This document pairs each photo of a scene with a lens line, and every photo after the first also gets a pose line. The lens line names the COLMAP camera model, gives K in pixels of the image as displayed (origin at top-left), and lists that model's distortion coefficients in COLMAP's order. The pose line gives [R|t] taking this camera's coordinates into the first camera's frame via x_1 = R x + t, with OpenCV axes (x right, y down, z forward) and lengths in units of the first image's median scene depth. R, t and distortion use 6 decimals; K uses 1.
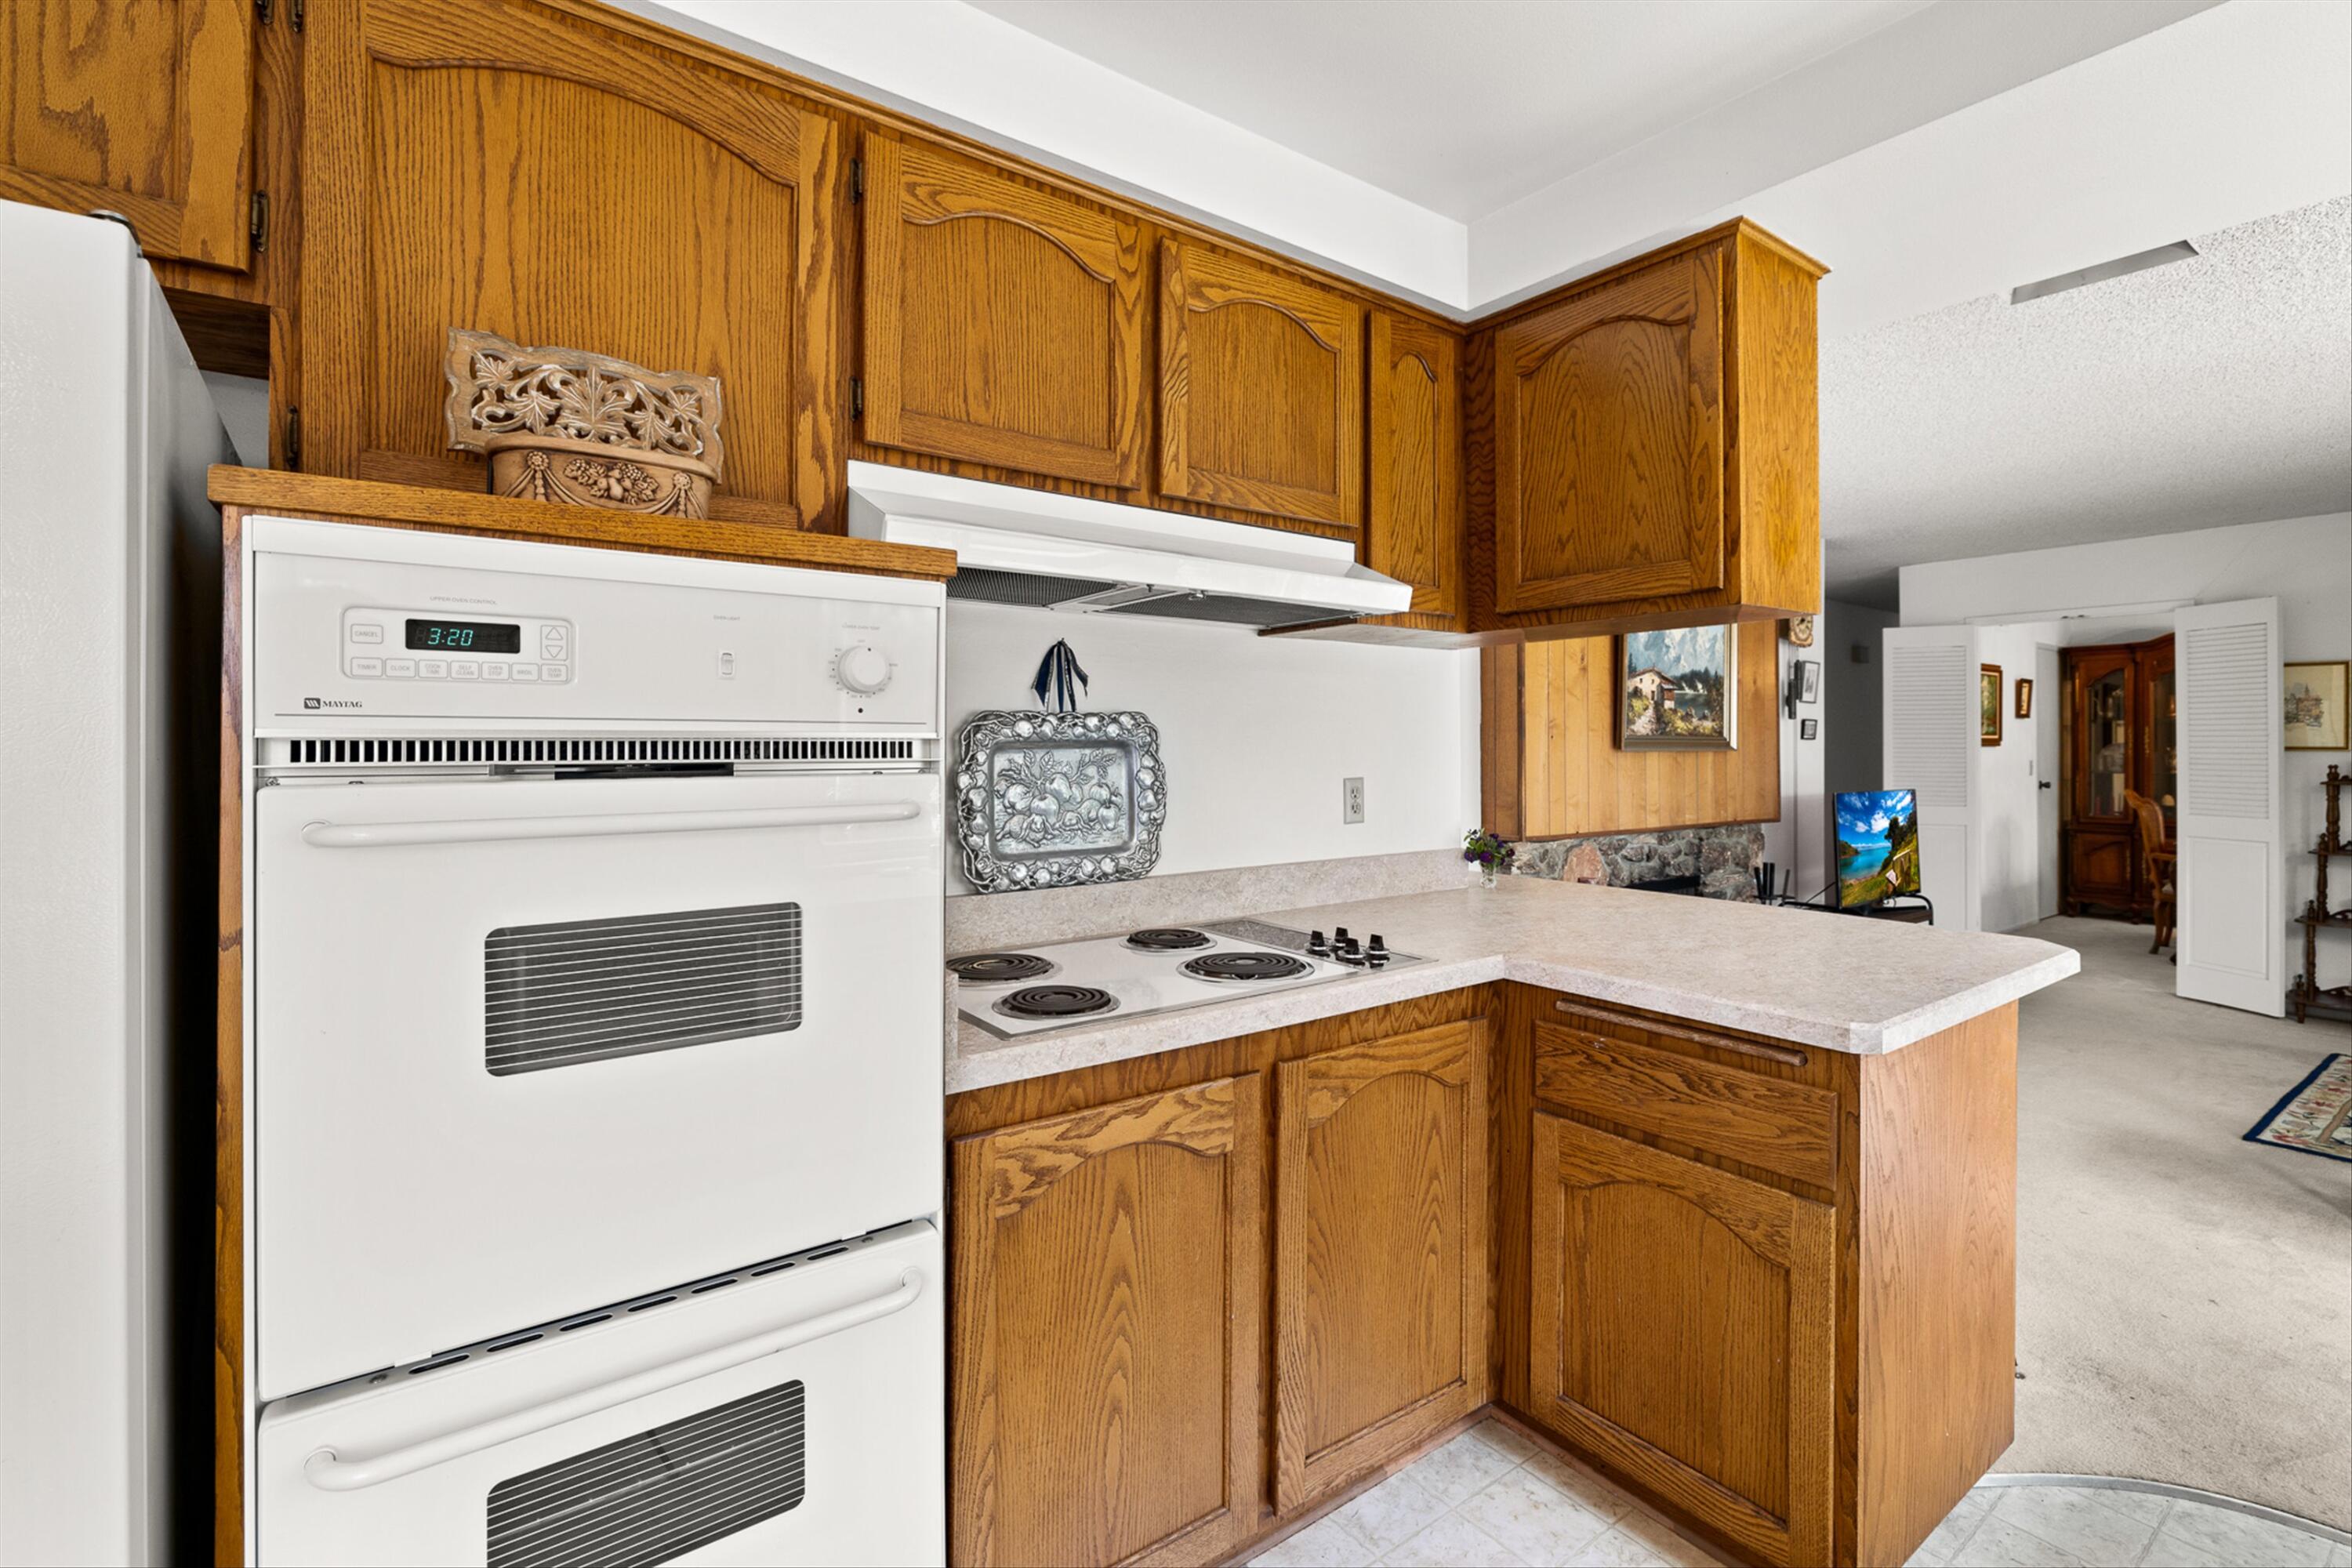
lens RADIAL K [[1039.3, 0, 1215.2], [0, 1039.3, 745.7], [0, 0, 1]] dist [-0.006929, -0.000017]
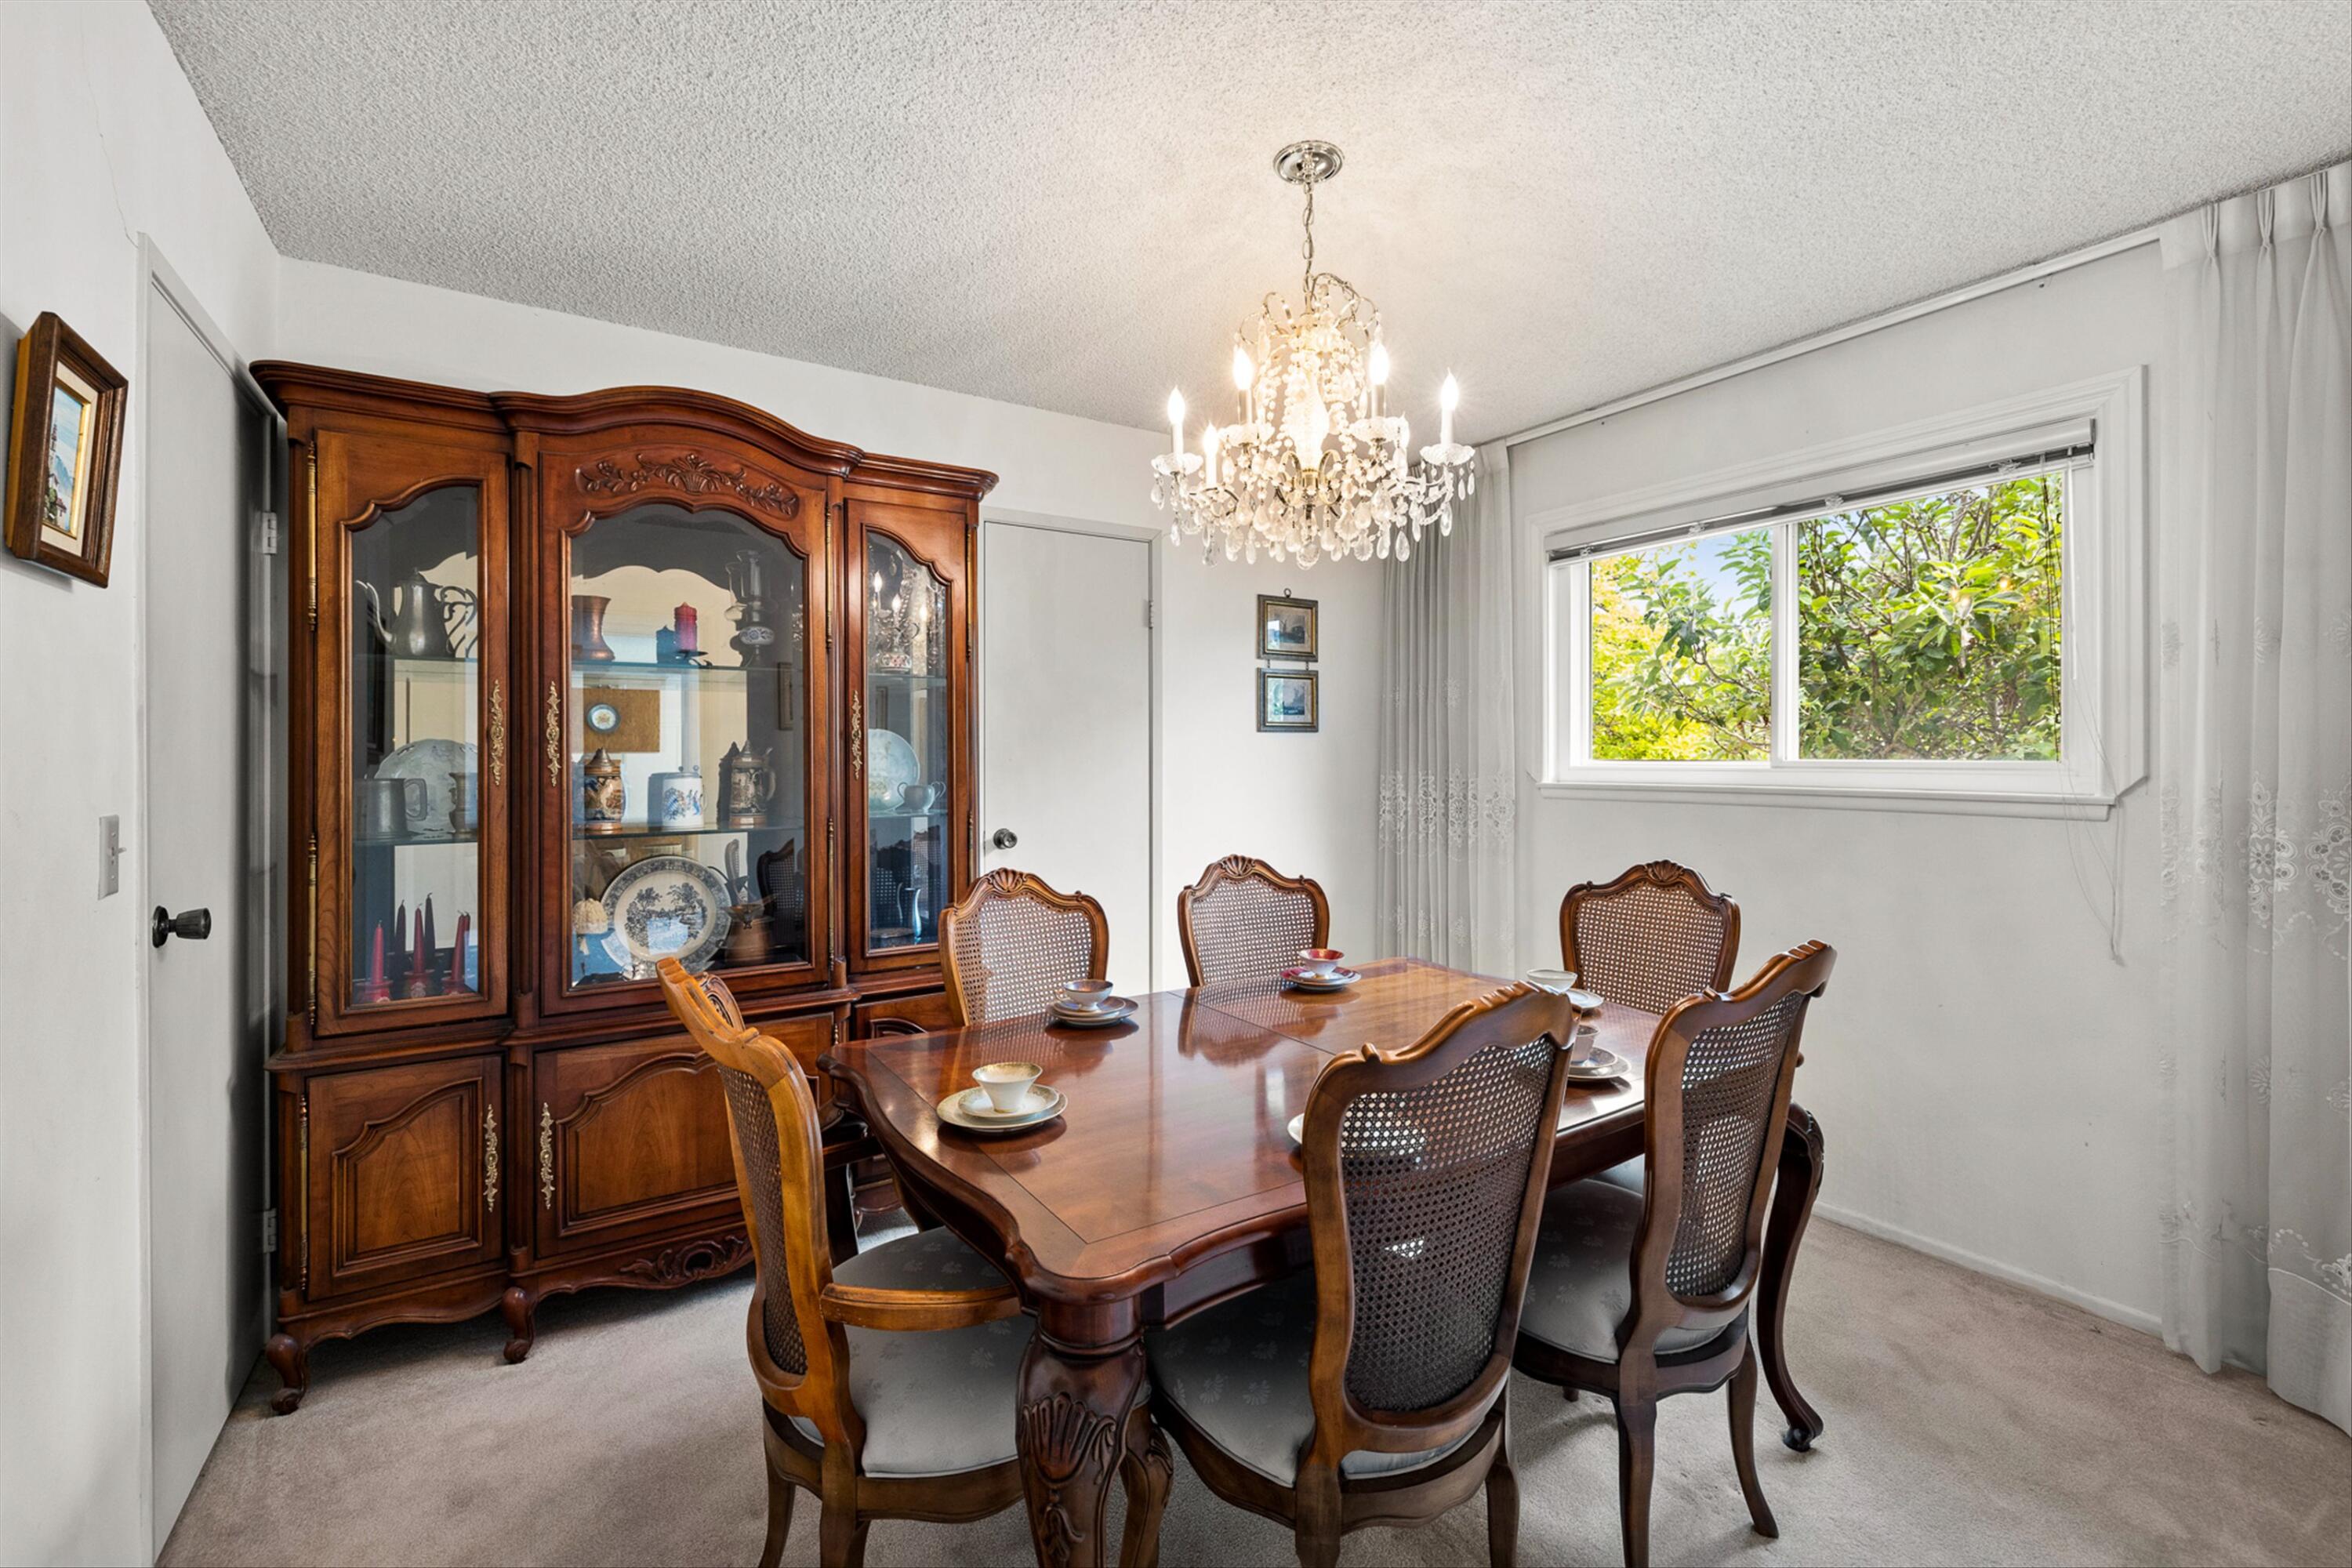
lens RADIAL K [[1039.3, 0, 1215.2], [0, 1039.3, 745.7], [0, 0, 1]] dist [-0.006929, -0.000017]
pose [[0.075416, 0.001853, 0.997150, 2.418260], [-0.000006, 0.999998, -0.001858, 0.000622], [-0.997152, 0.000134, 0.075416, 3.083337]]
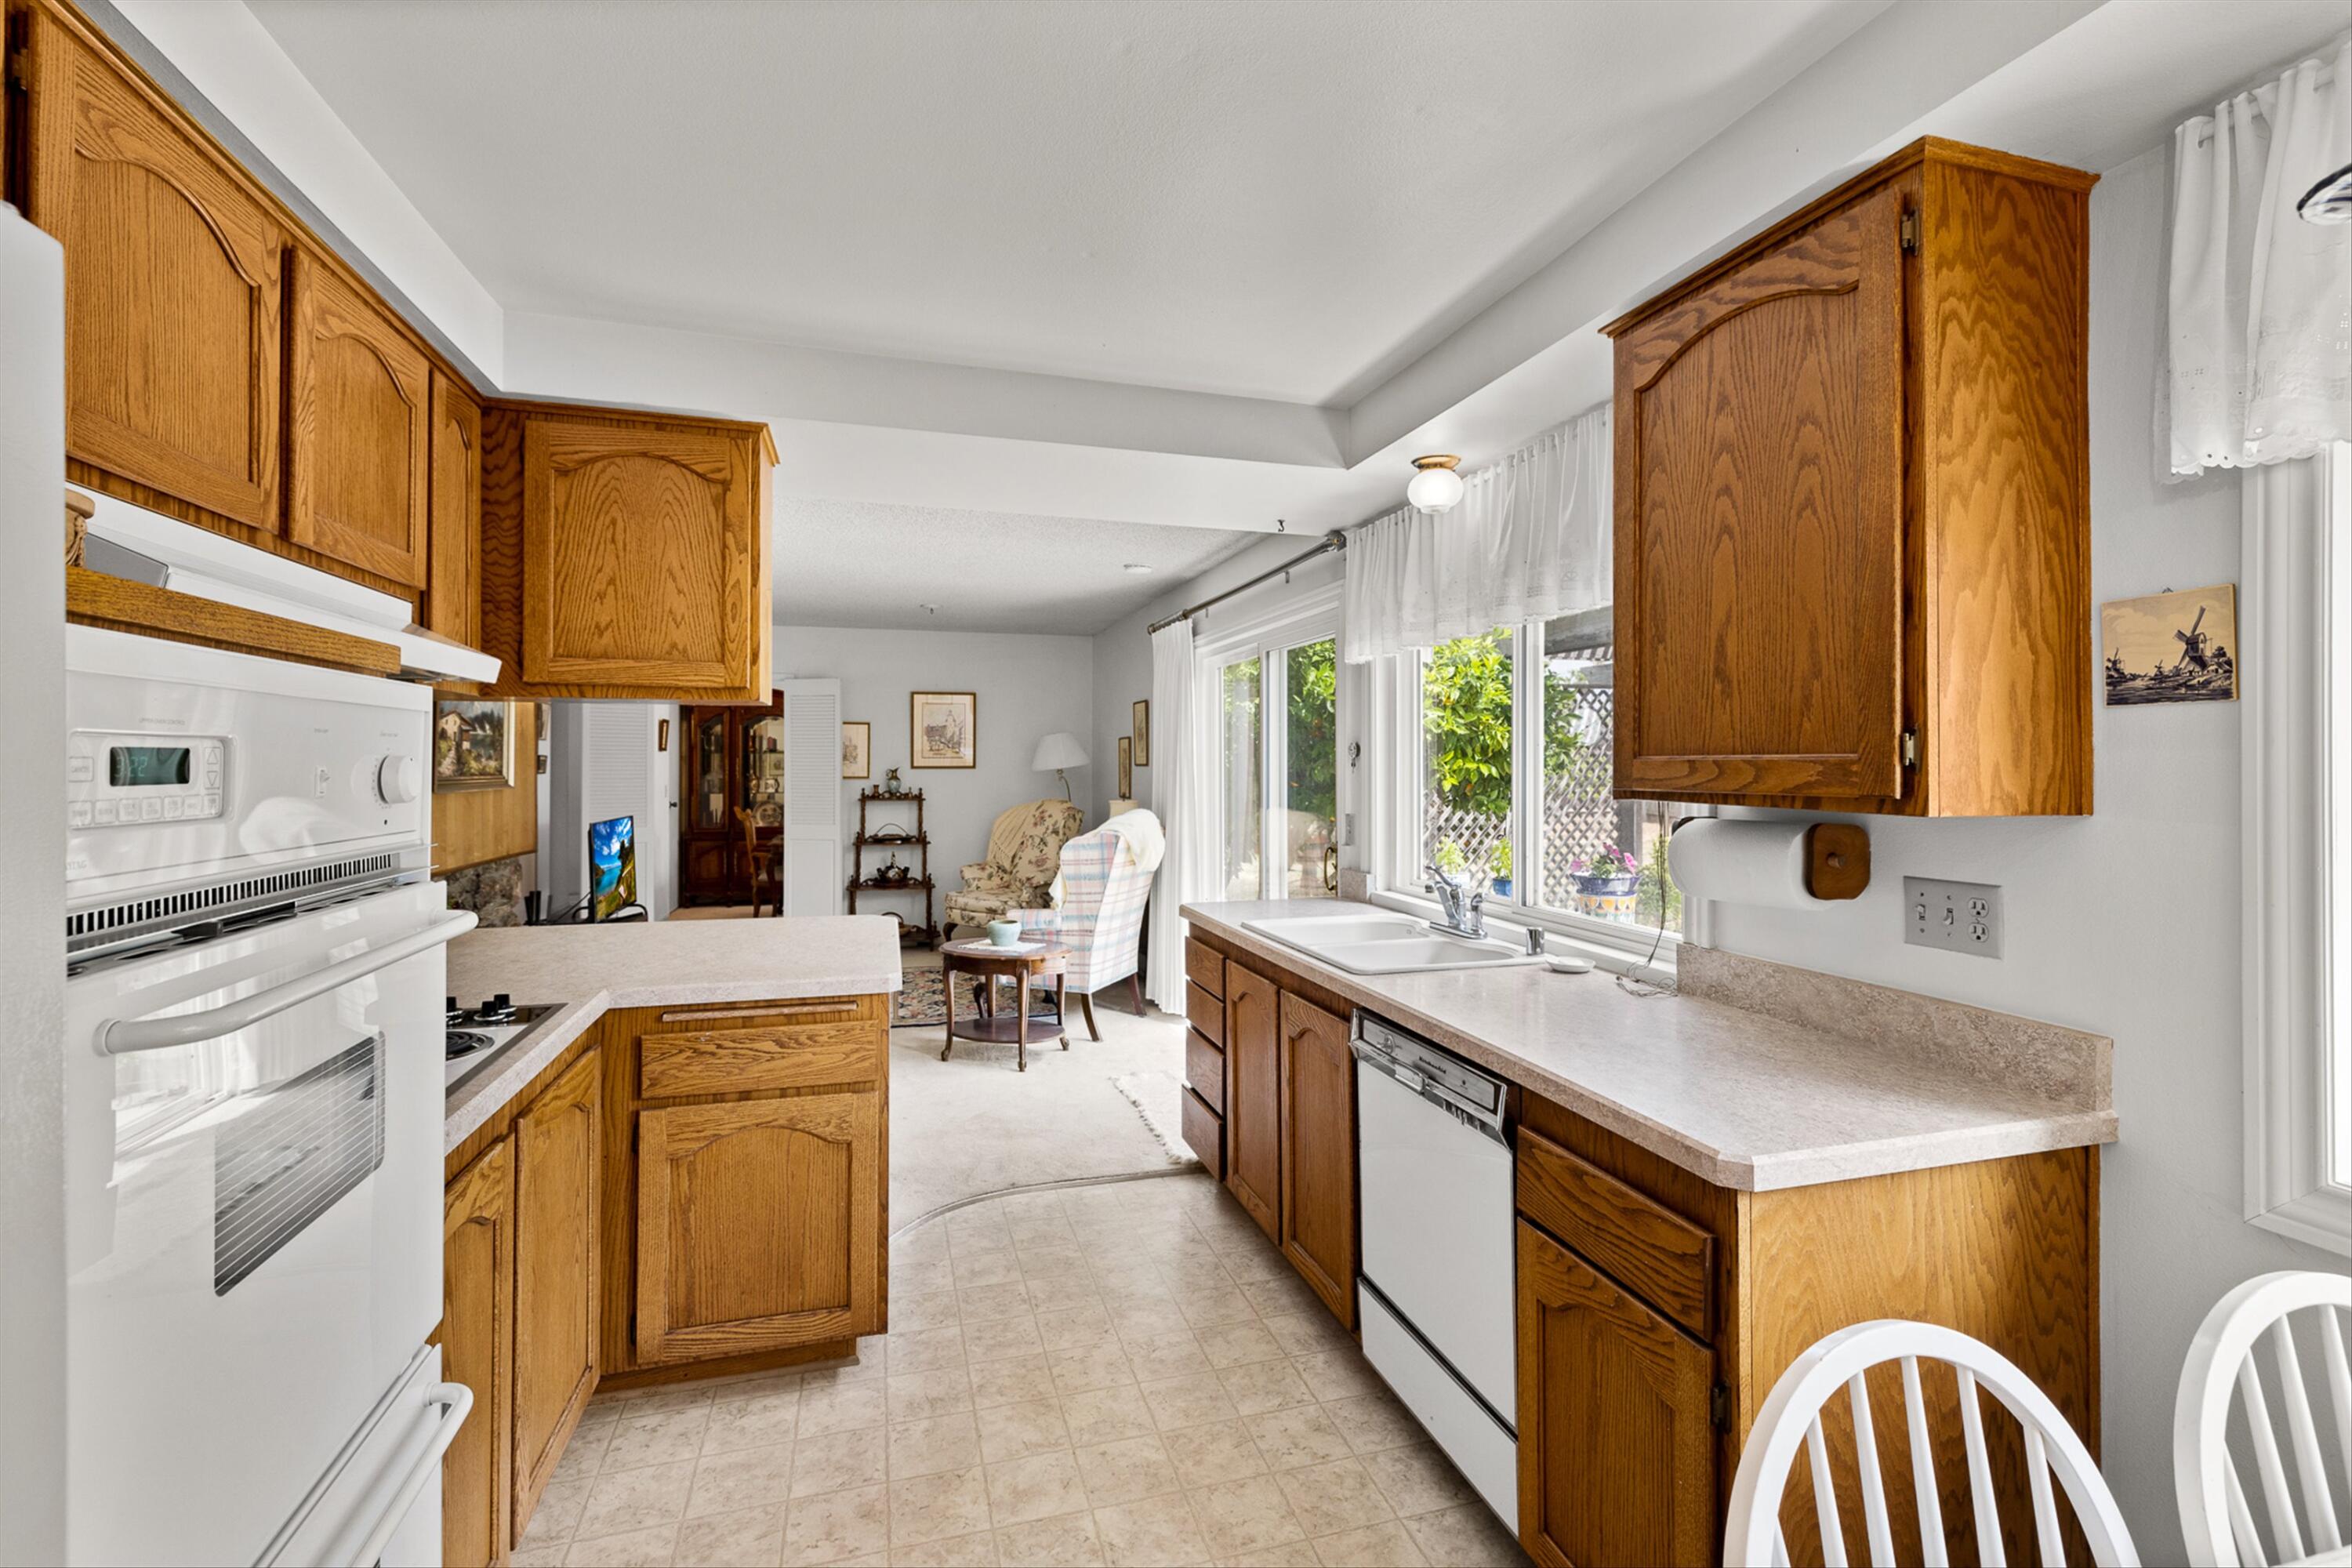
lens RADIAL K [[1019.6, 0, 1181.9], [0, 1019.6, 766.6], [0, 0, 1]] dist [0.015865, 0.000073]
pose [[0.347224, -0.000734, 0.937782, -0.561501], [-0.004238, 0.999988, 0.002352, -0.052376], [-0.937773, -0.004790, 0.347217, -0.005116]]
